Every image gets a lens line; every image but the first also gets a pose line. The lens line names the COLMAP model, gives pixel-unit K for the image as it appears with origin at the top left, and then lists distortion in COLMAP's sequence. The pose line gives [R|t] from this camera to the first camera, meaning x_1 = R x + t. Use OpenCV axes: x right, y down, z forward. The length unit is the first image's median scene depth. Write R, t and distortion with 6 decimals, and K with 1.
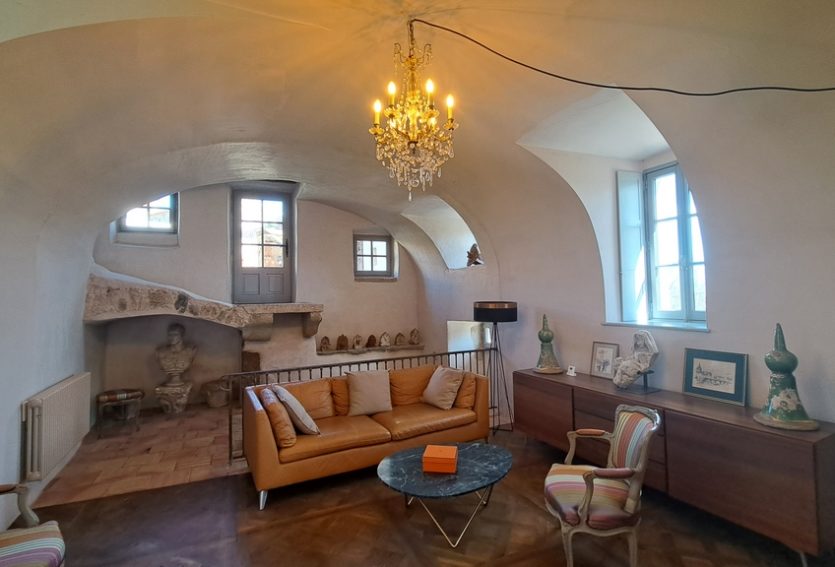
lens RADIAL K [[401.3, 0, 413.8], [0, 401.3, 287.1], [0, 0, 1]] dist [-0.001964, -0.010204]
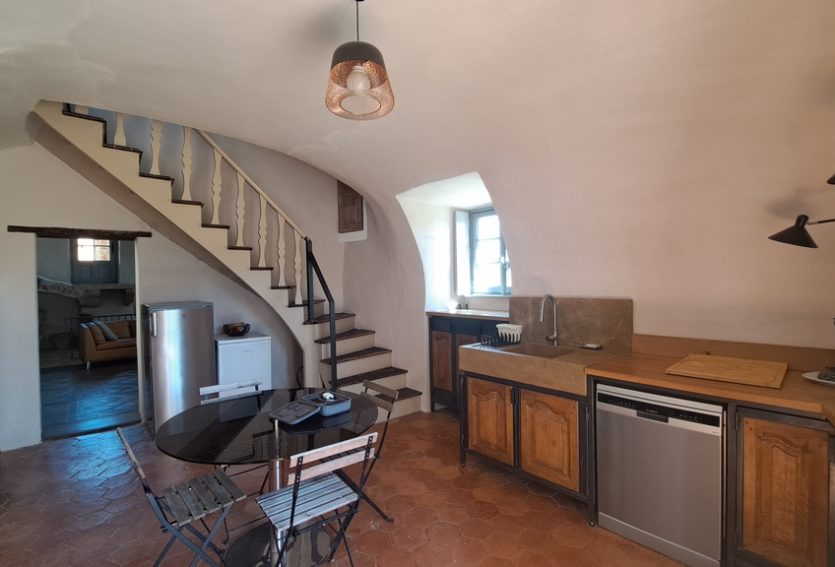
lens RADIAL K [[425.1, 0, 417.5], [0, 425.1, 283.5], [0, 0, 1]] dist [0.001059, 0.000435]
pose [[0.968045, -0.013202, 0.250430, 0.414945], [0.003099, 0.999167, 0.040693, -0.023494], [-0.250759, -0.038617, 0.967279, -0.894874]]
